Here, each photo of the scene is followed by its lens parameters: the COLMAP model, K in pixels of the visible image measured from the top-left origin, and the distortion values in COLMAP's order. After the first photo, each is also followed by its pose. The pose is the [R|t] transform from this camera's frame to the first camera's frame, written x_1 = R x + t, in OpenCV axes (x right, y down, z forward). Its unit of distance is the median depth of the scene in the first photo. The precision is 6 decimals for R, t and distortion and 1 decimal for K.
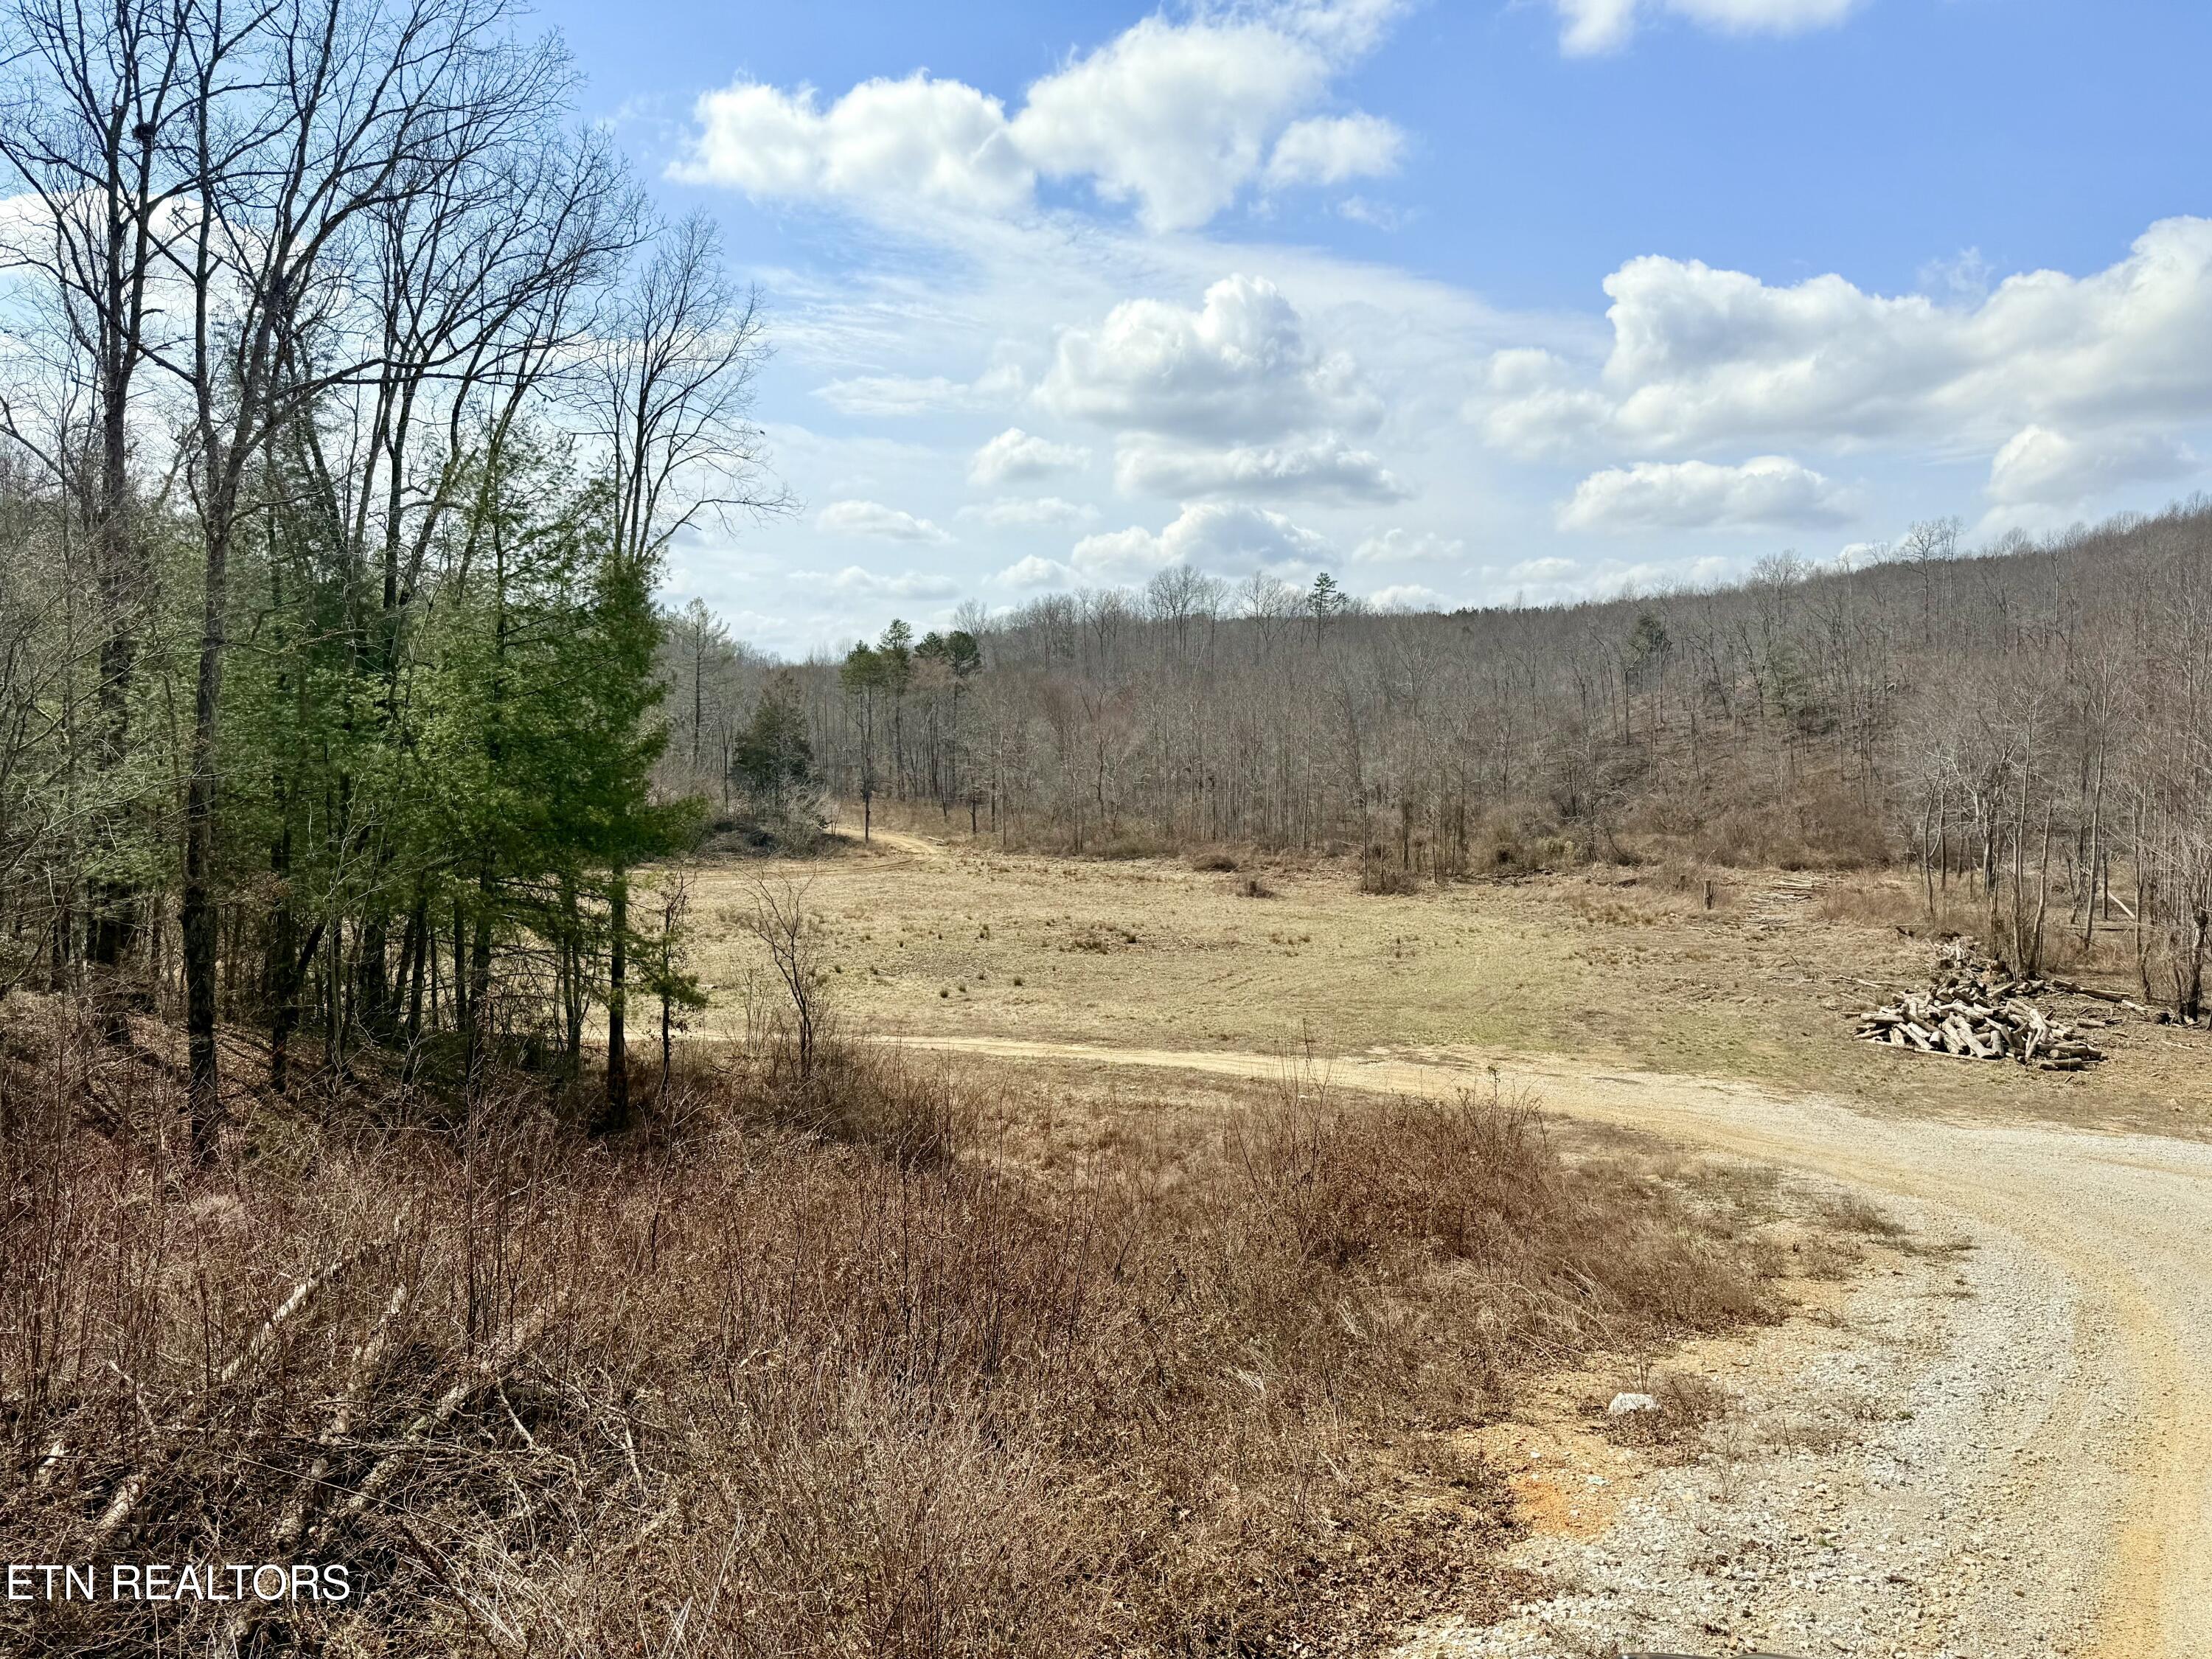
lens RADIAL K [[1504.3, 0, 1111.2], [0, 1504.3, 823.0], [0, 0, 1]] dist [0.066865, -0.112964]
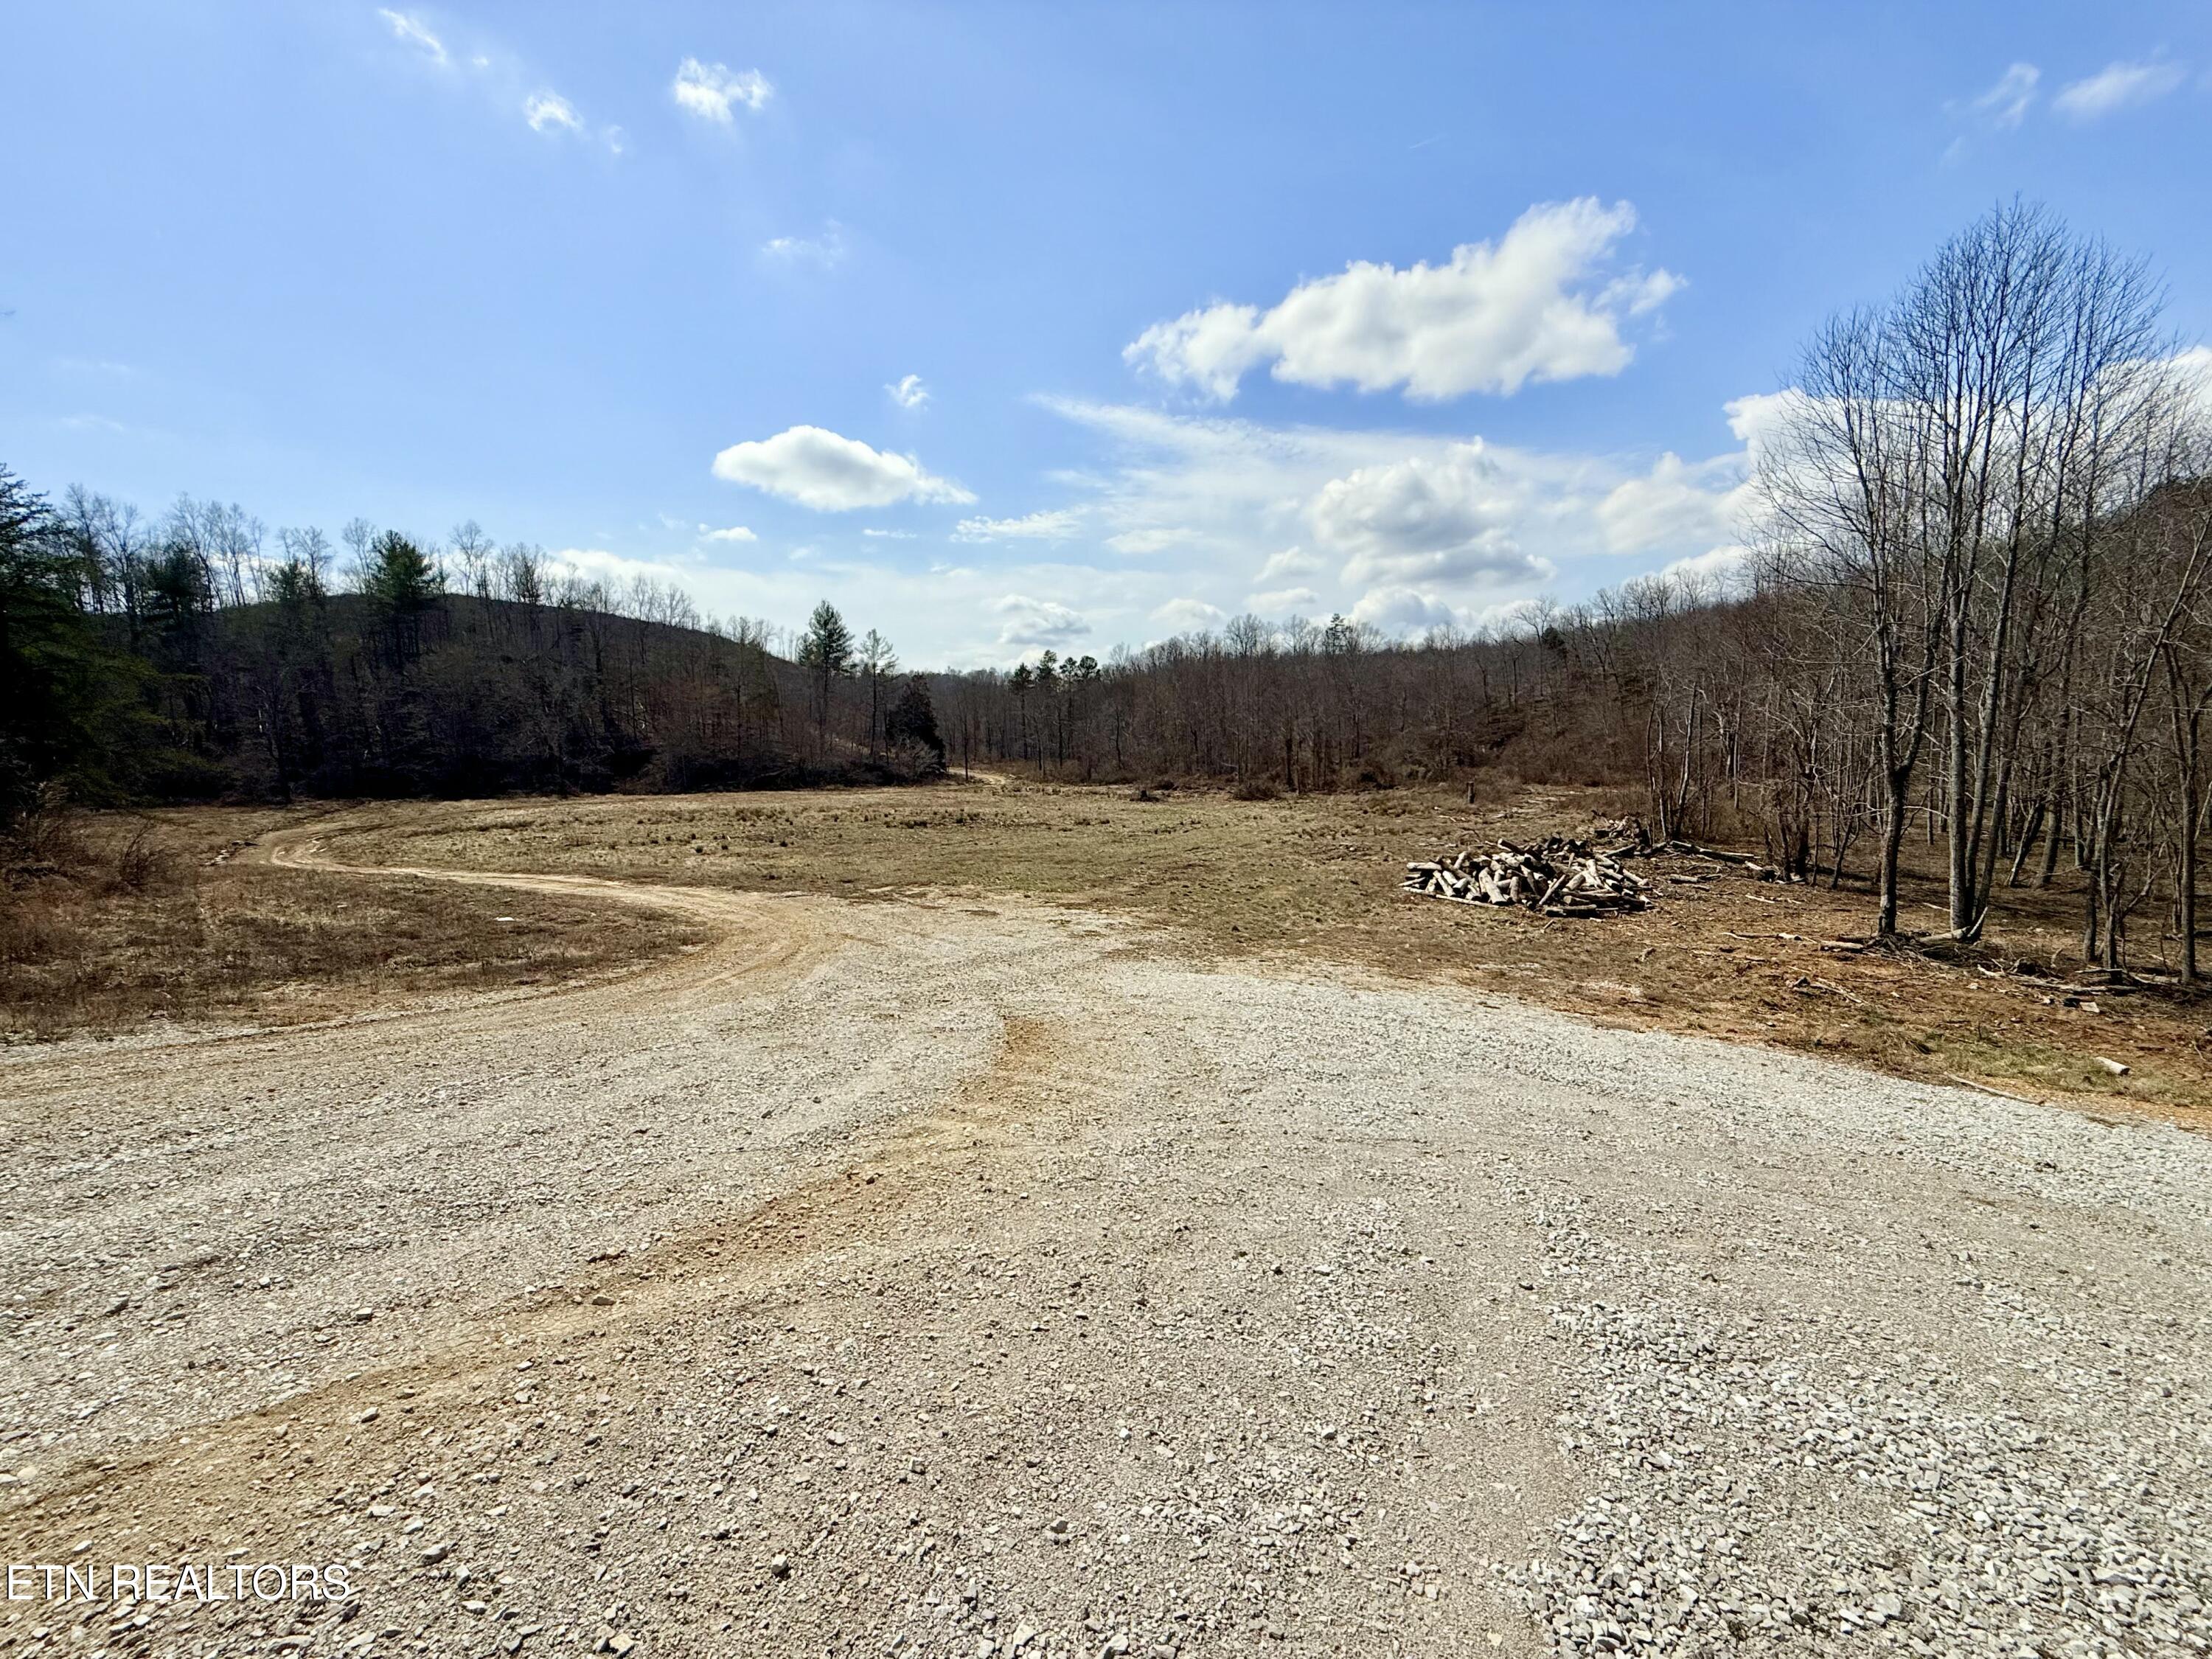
lens RADIAL K [[863.4, 0, 1106.0], [0, 863.4, 829.5], [0, 0, 1]] dist [0.000512, 0.000016]
pose [[0.981482, -0.003049, -0.191532, 0.552589], [0.011740, 0.998951, 0.044259, 0.100581], [0.191196, -0.045688, 0.980488, 0.518080]]
